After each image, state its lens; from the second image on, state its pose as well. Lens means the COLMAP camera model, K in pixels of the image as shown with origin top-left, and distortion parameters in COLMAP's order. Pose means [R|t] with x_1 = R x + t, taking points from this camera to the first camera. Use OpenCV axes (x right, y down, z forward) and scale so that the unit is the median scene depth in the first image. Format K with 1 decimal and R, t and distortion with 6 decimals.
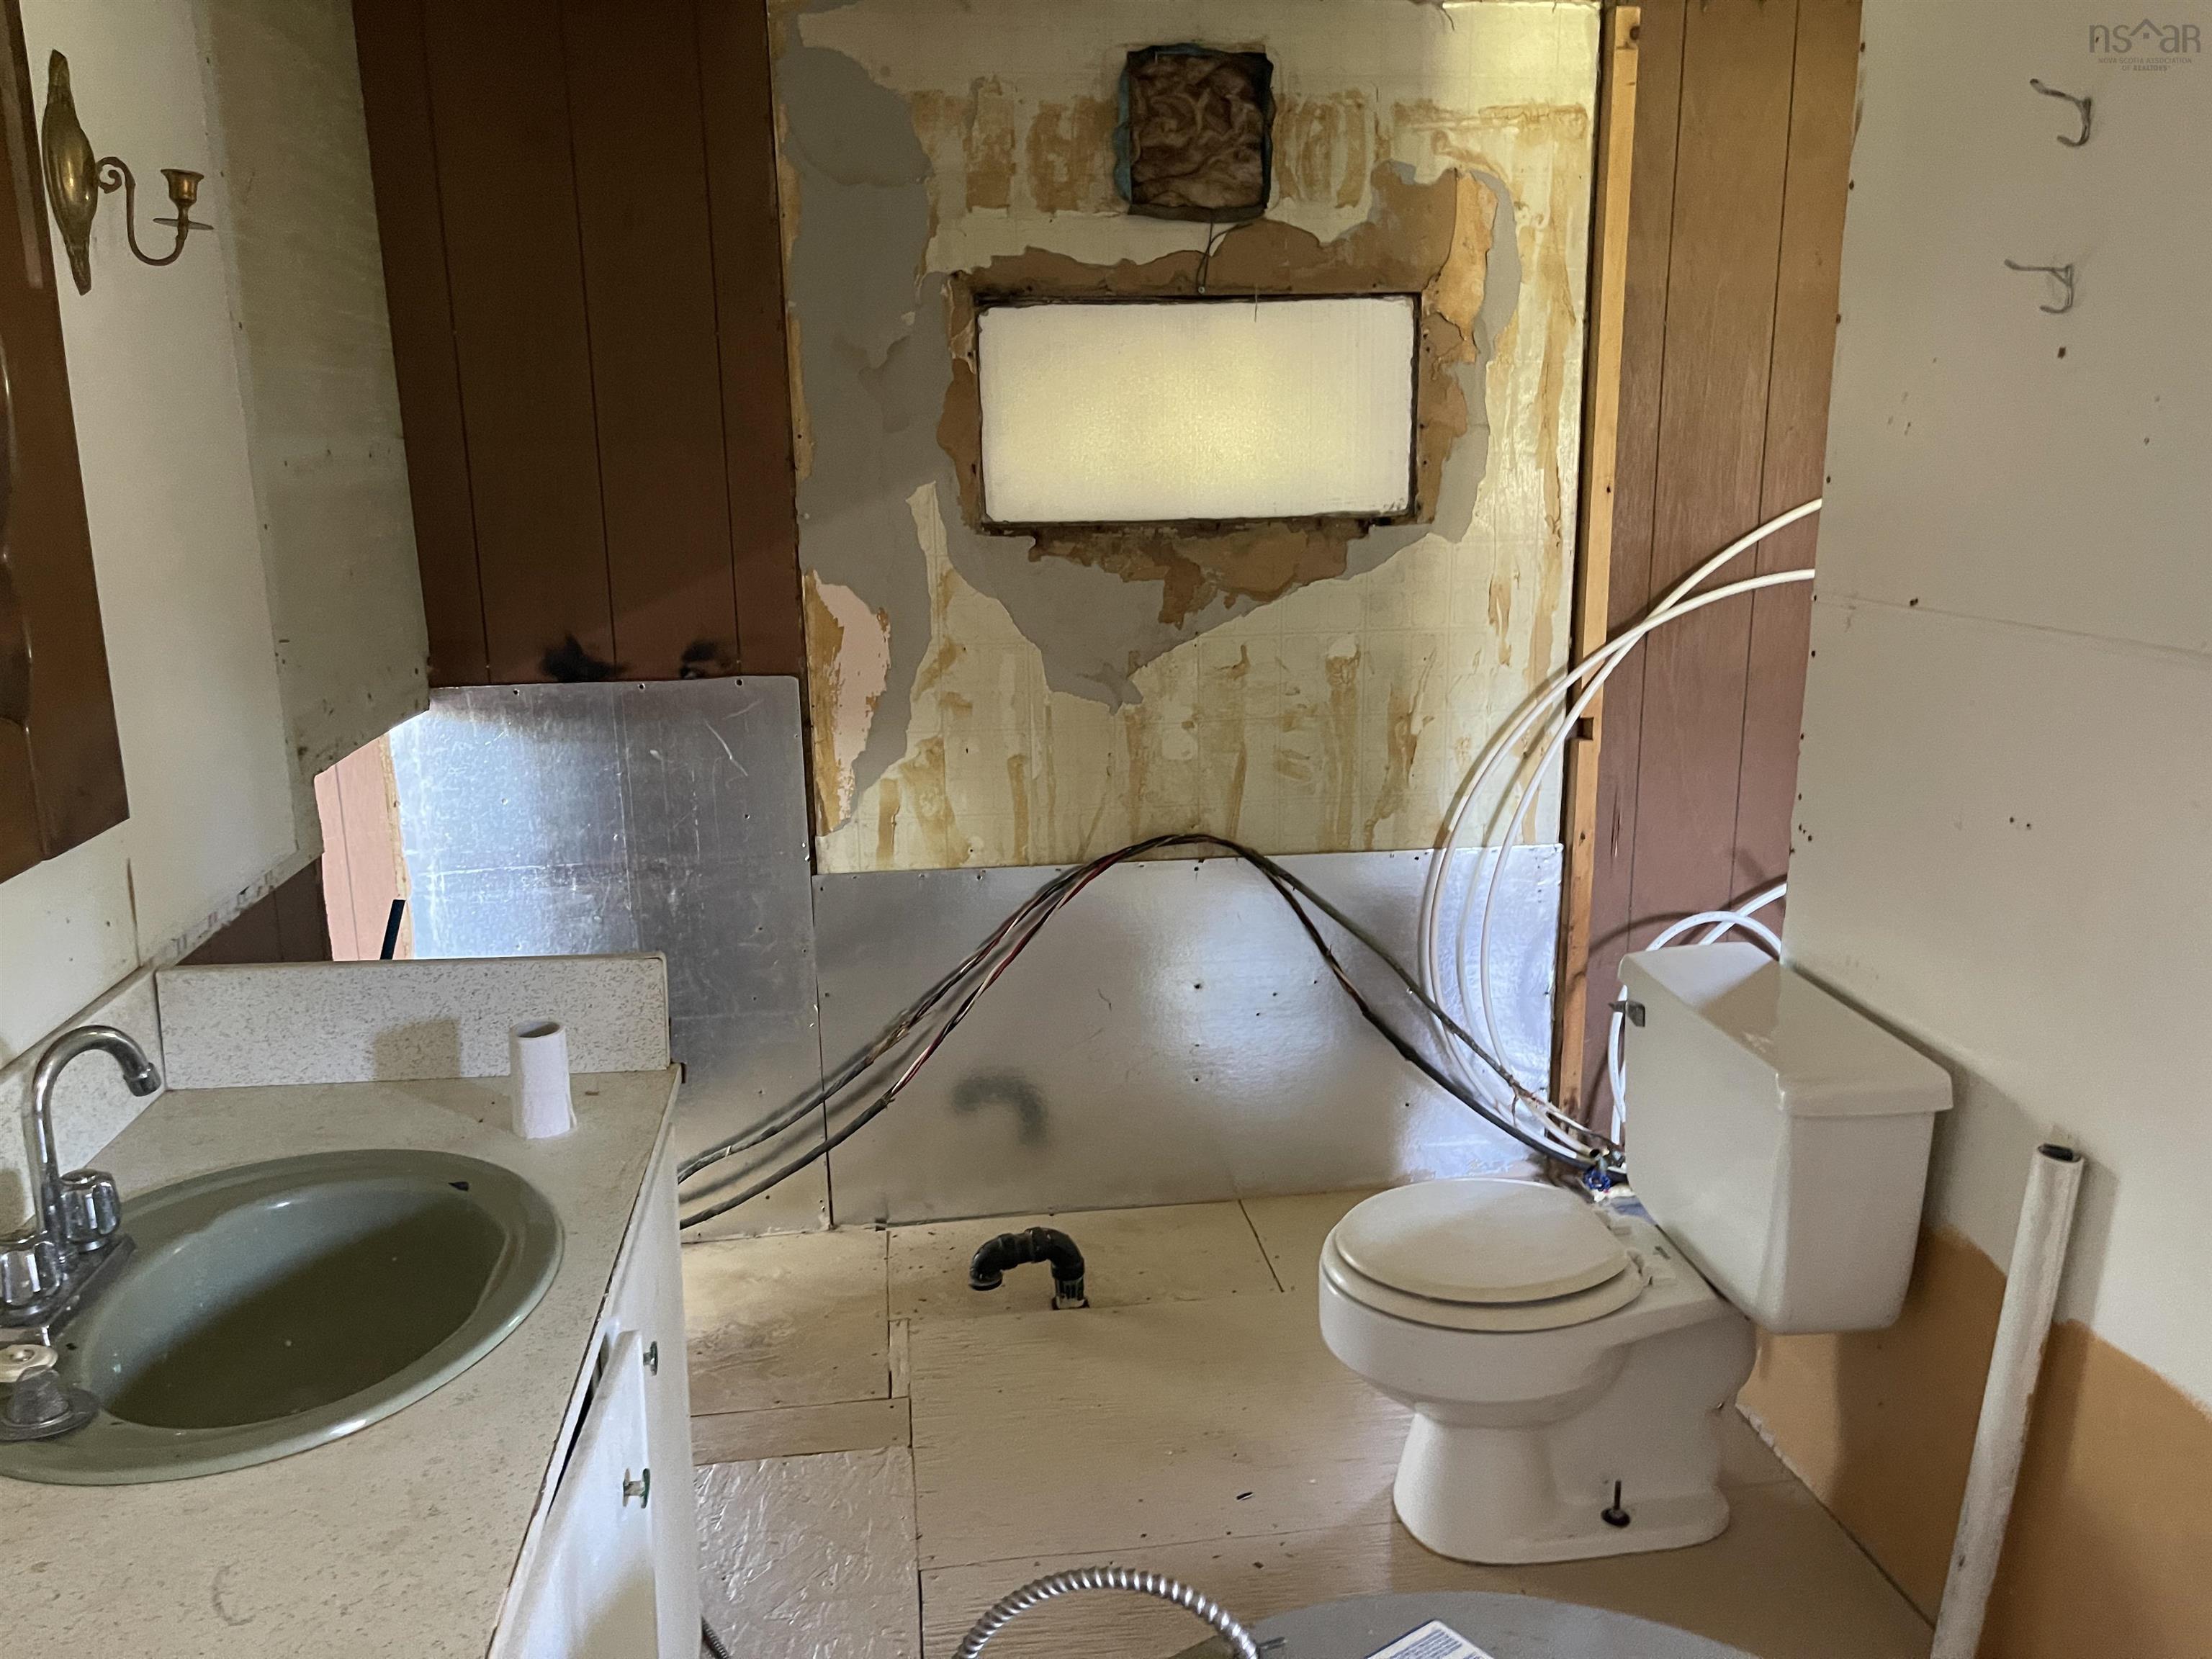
lens RADIAL K [[1672.0, 0, 1115.8], [0, 1672.0, 820.3], [0, 0, 1]] dist [0.059448, -0.072206]
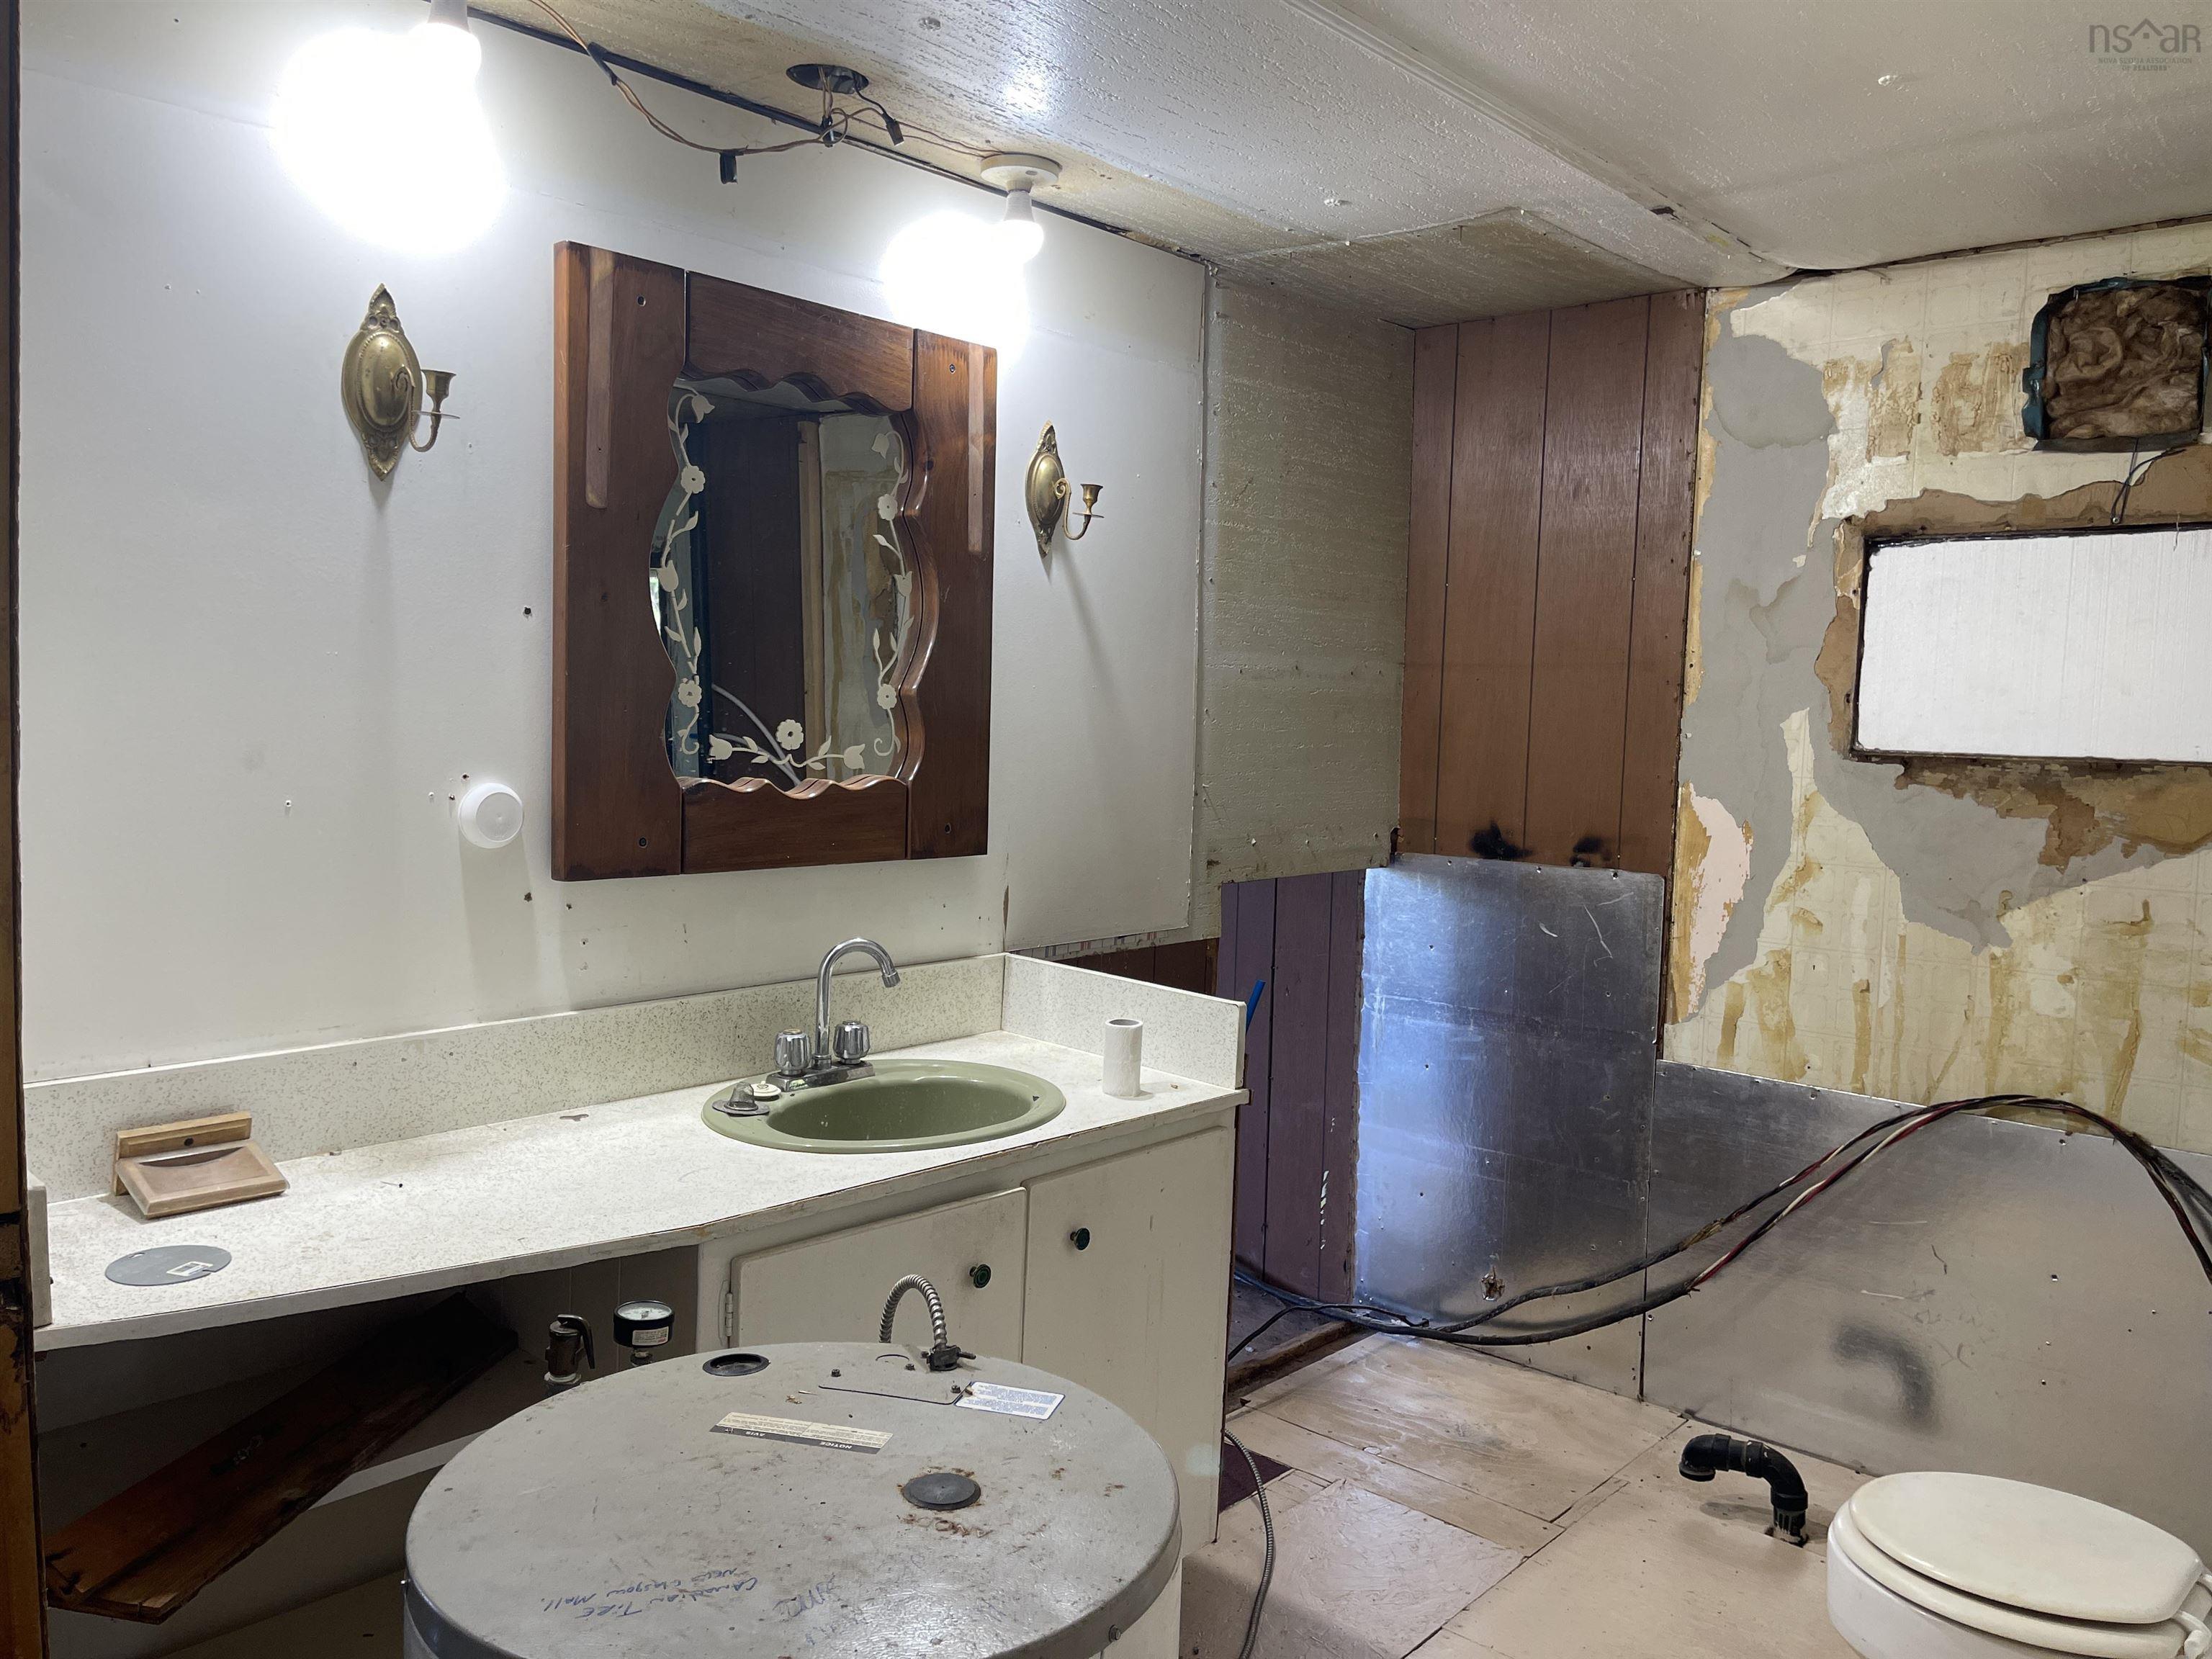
lens RADIAL K [[1672.0, 0, 1094.1], [0, 1672.0, 842.1], [0, 0, 1]] dist [0.059448, -0.072206]
pose [[0.634236, 0.093577, -0.767455, 0.425622], [-0.205910, 0.977240, -0.051011, 0.027267], [0.745215, 0.190380, 0.639070, -0.000163]]
